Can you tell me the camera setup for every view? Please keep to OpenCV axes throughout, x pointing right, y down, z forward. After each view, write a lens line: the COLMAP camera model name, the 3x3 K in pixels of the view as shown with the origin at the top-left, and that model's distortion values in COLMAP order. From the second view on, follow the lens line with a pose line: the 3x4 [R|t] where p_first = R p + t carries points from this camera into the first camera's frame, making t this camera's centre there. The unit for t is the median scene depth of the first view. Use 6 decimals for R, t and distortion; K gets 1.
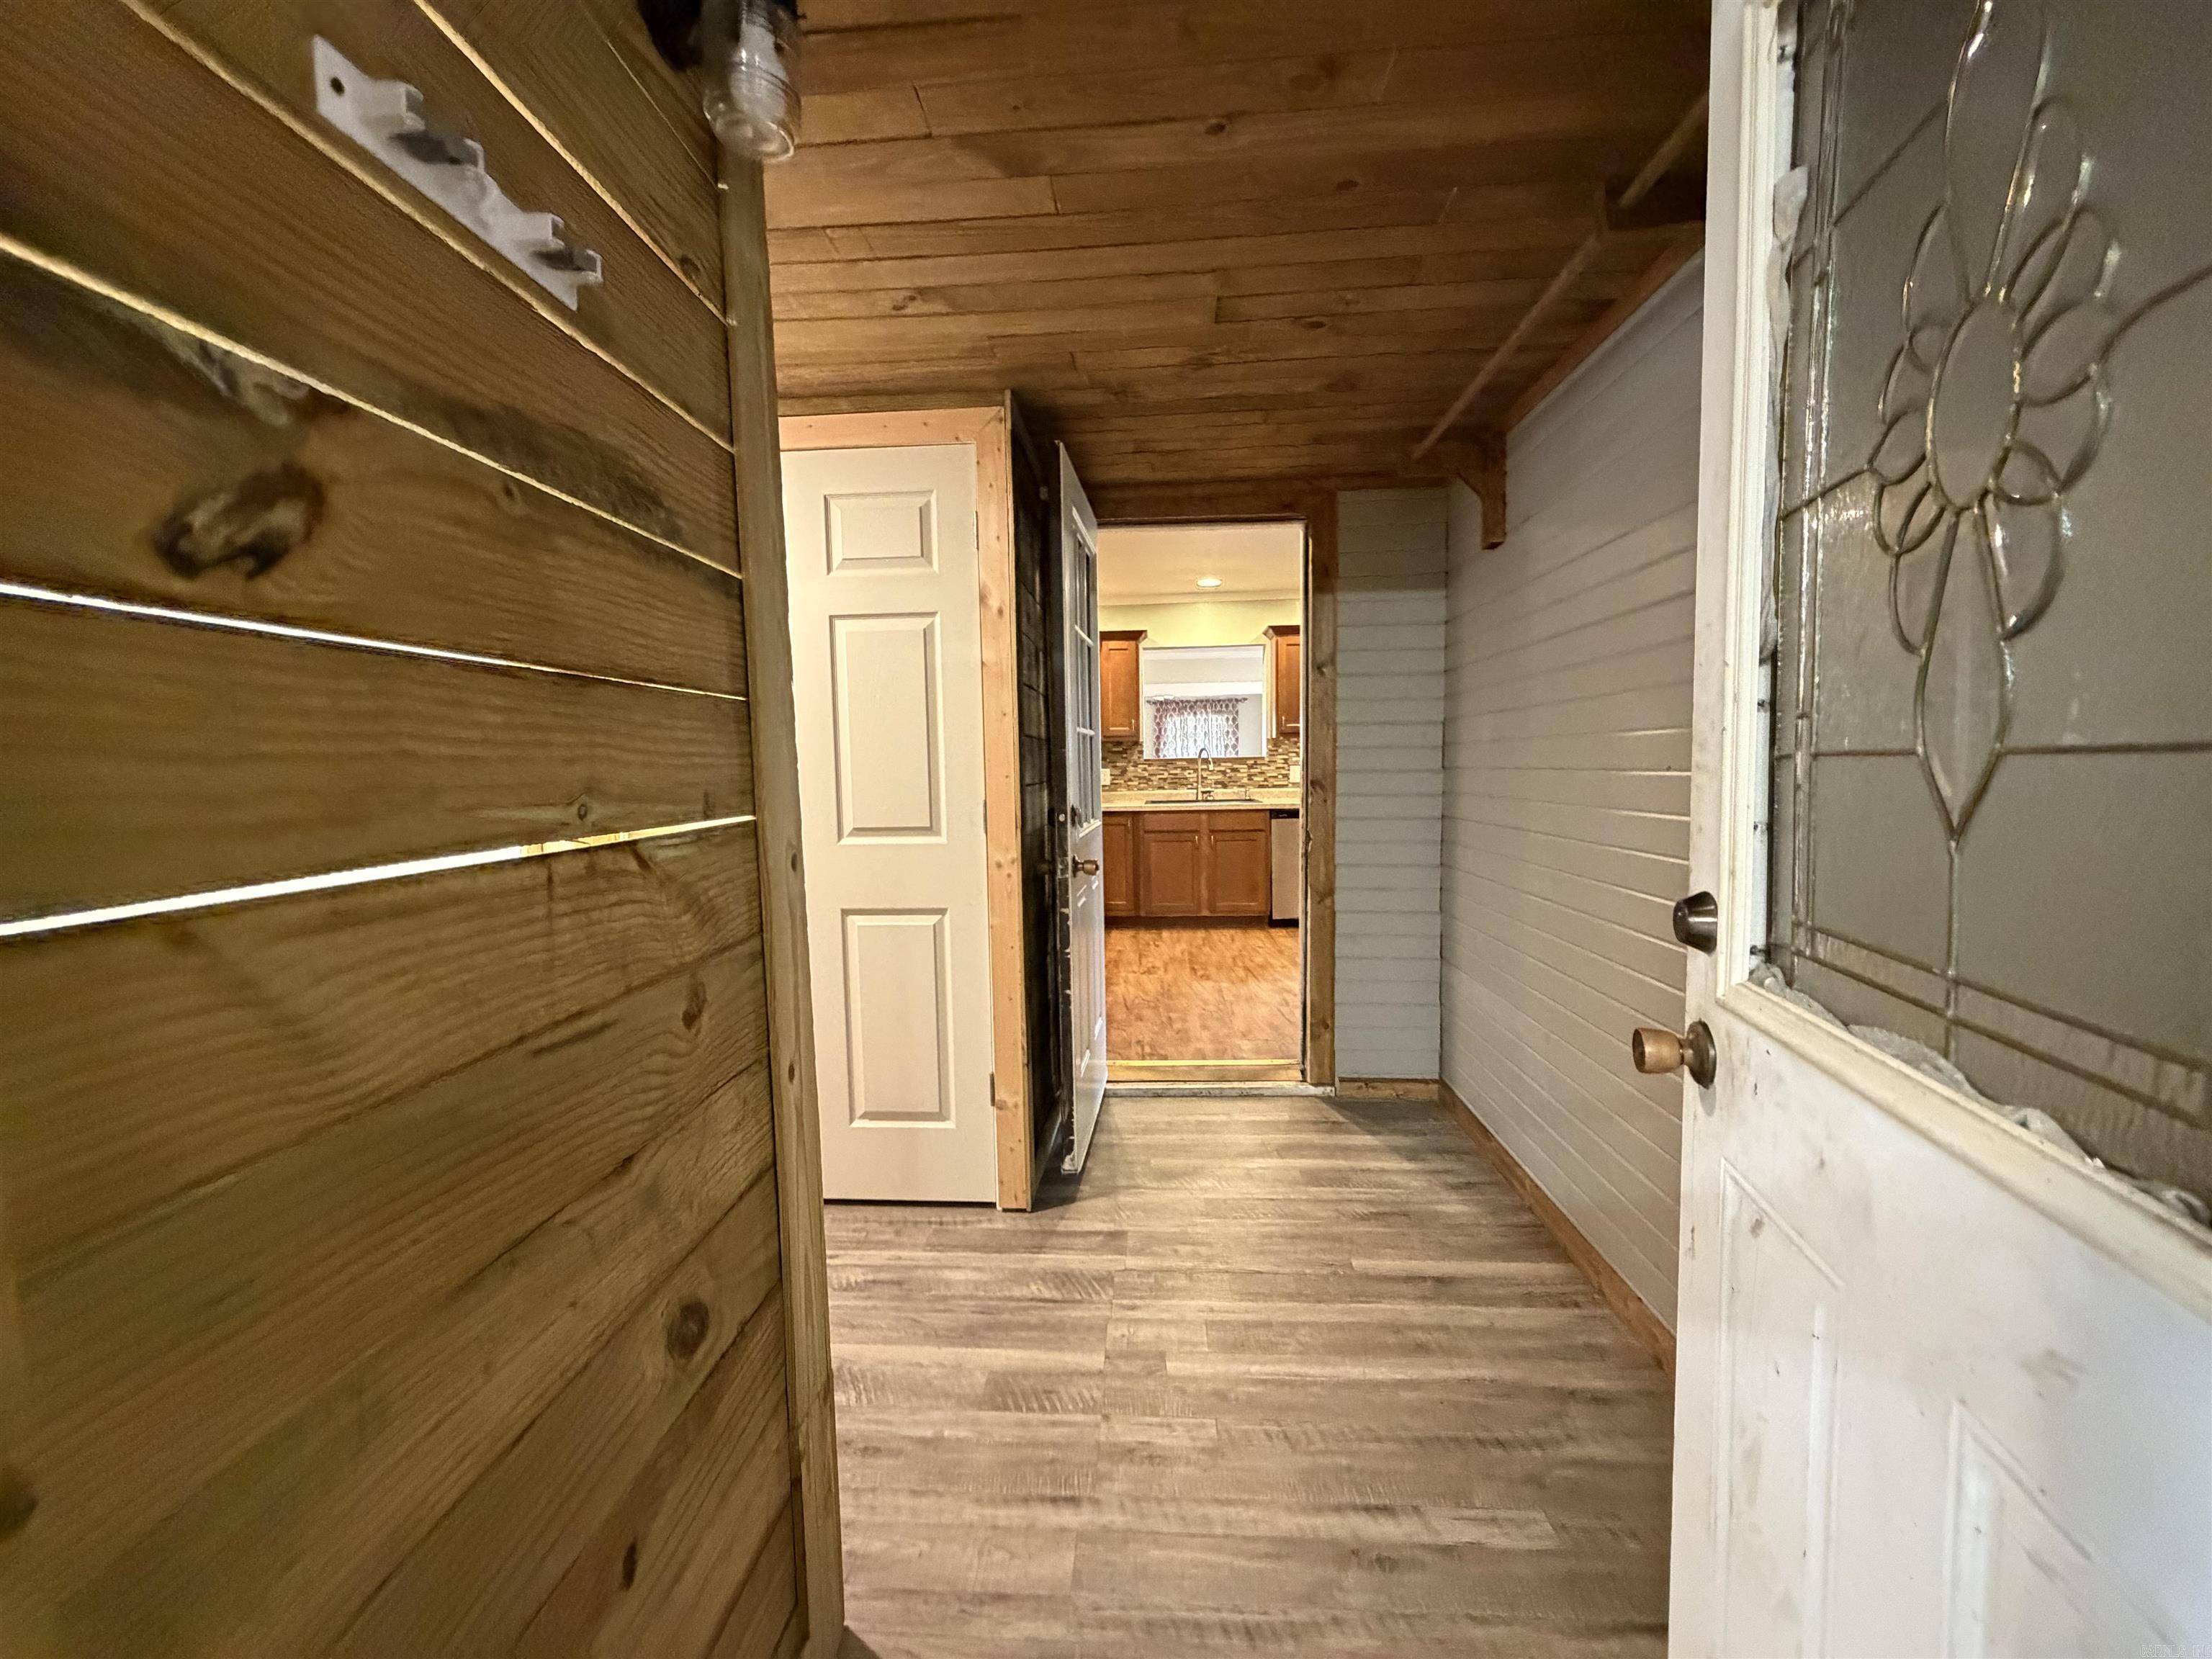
lens RADIAL K [[880.2, 0, 1101.4], [0, 880.2, 829.8], [0, 0, 1]] dist [-0.000614, -0.000374]
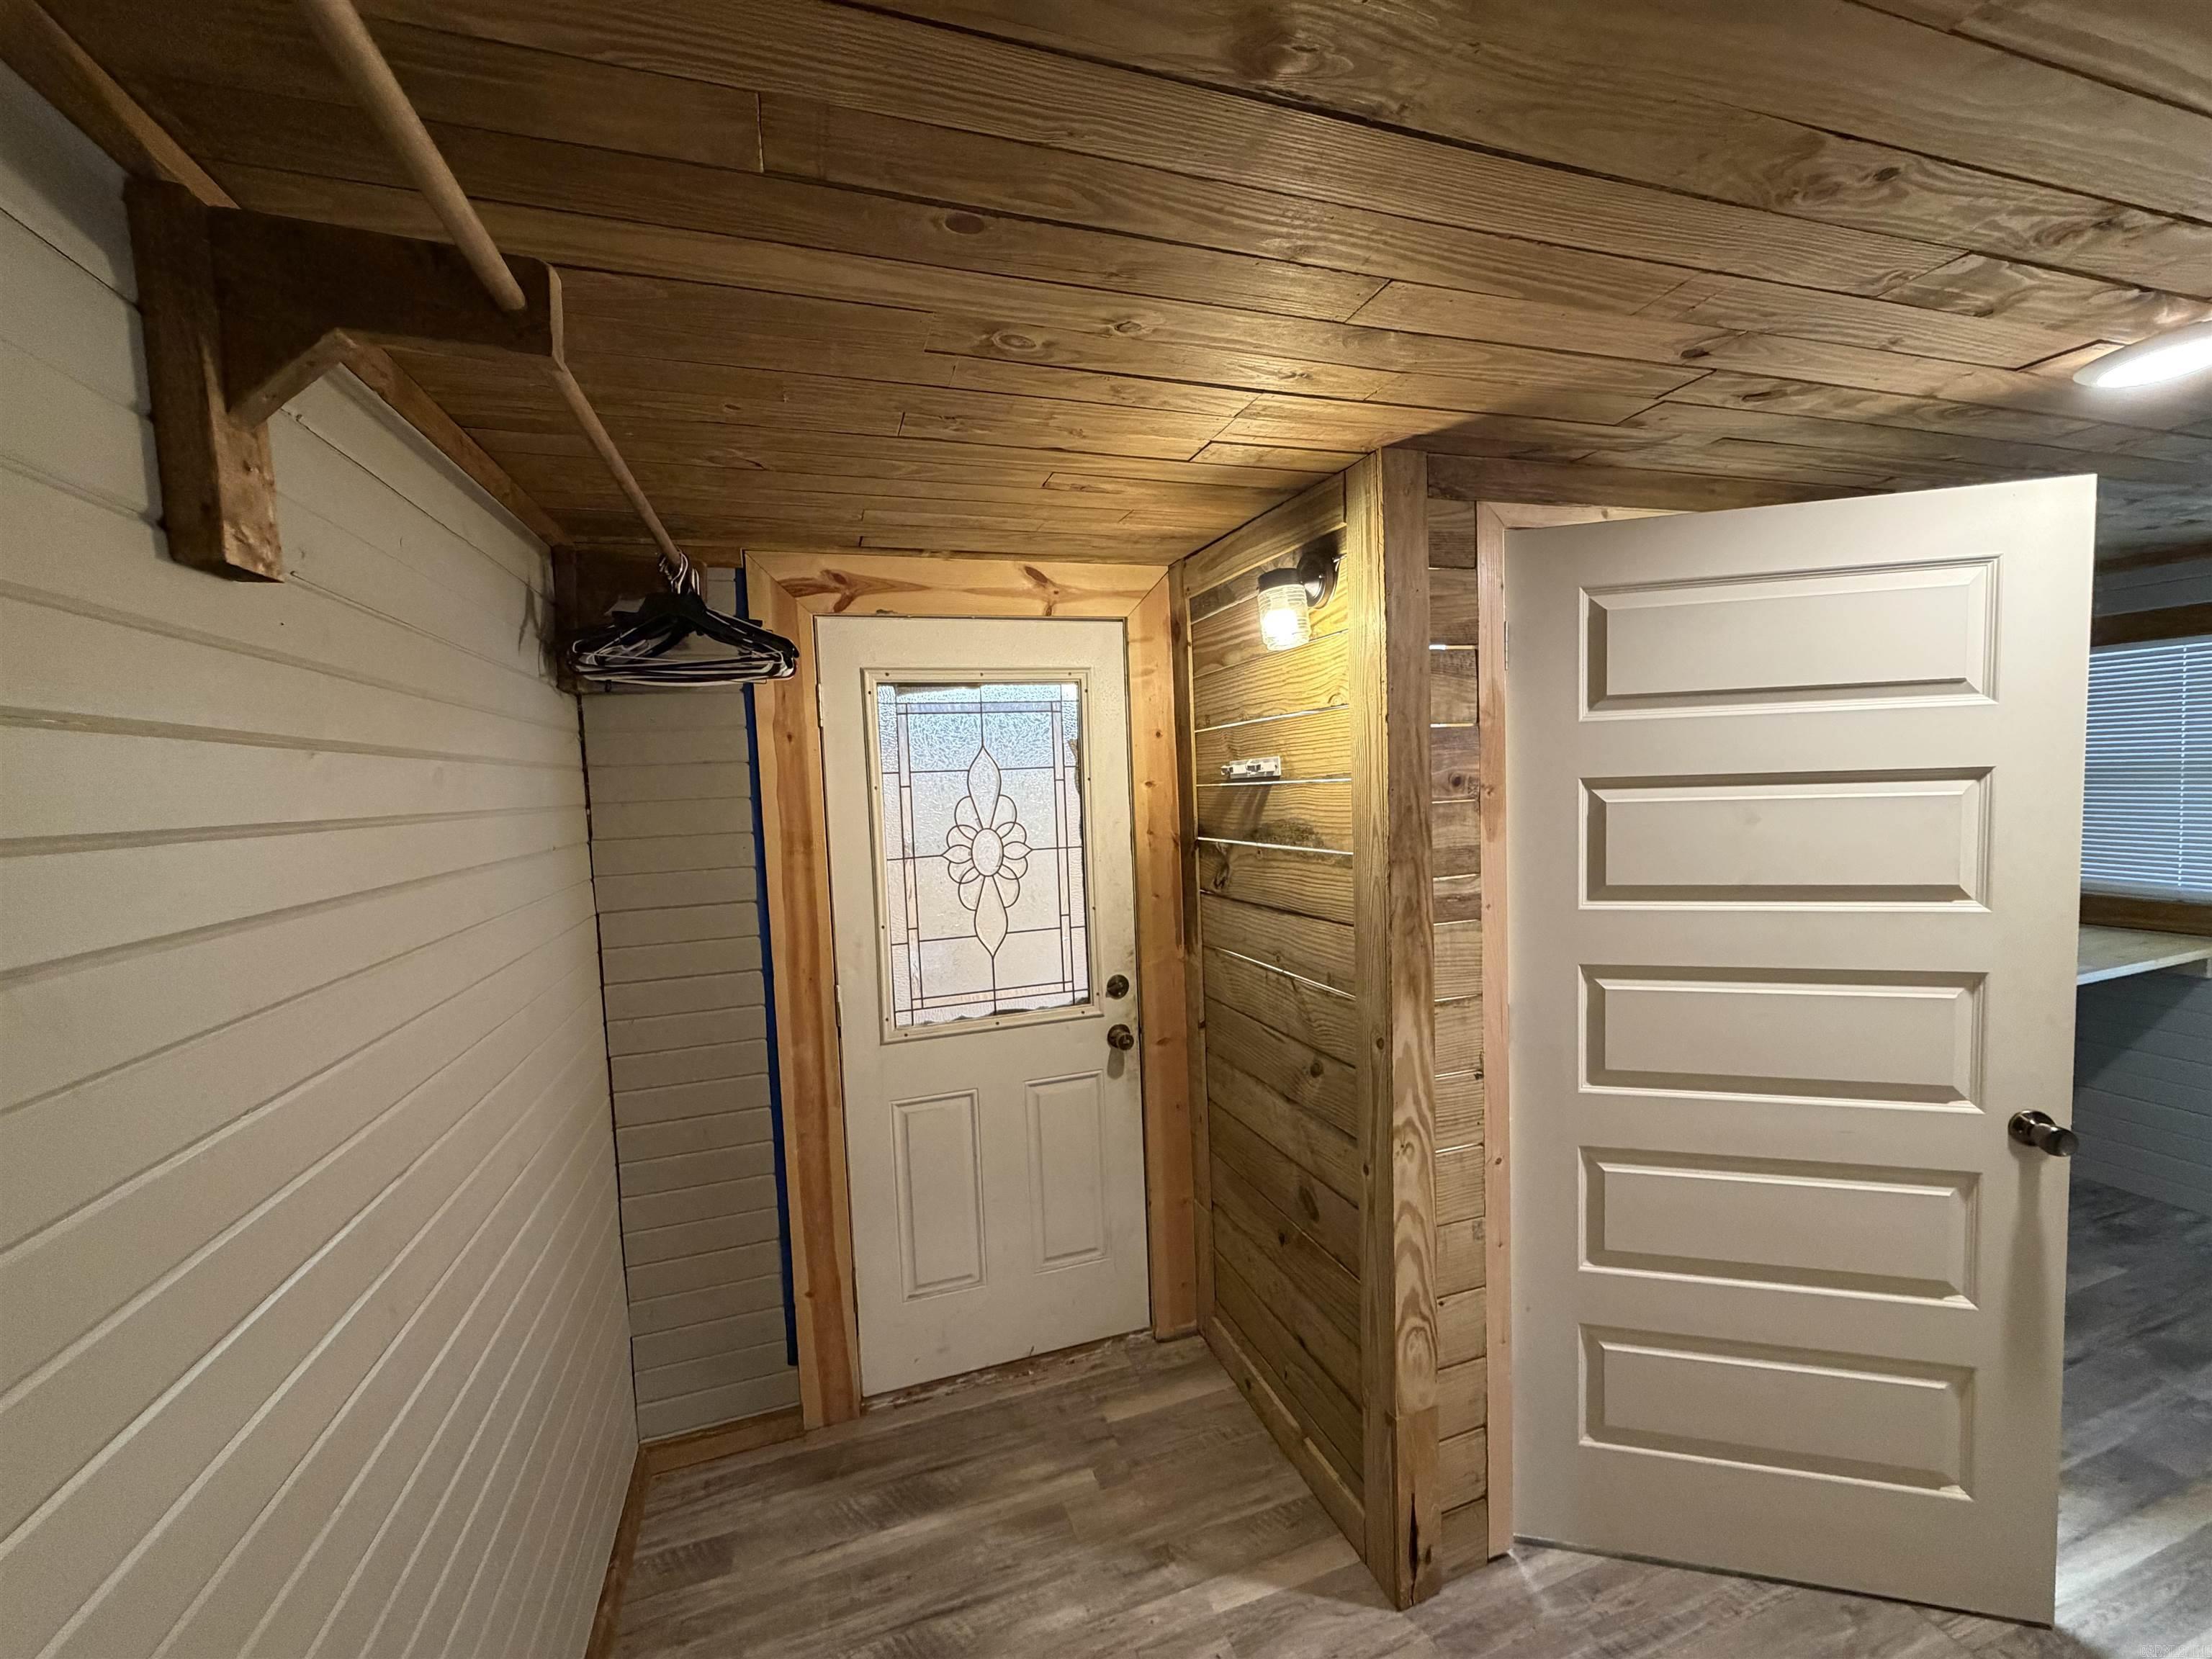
lens RADIAL K [[880.2, 0, 1101.4], [0, 880.2, 829.8], [0, 0, 1]] dist [-0.000614, -0.000374]
pose [[-0.928881, 0.100162, -0.356577, 0.713943], [0.047725, 0.987081, 0.152947, -0.720218], [0.367290, 0.125052, -0.921662, 2.741295]]
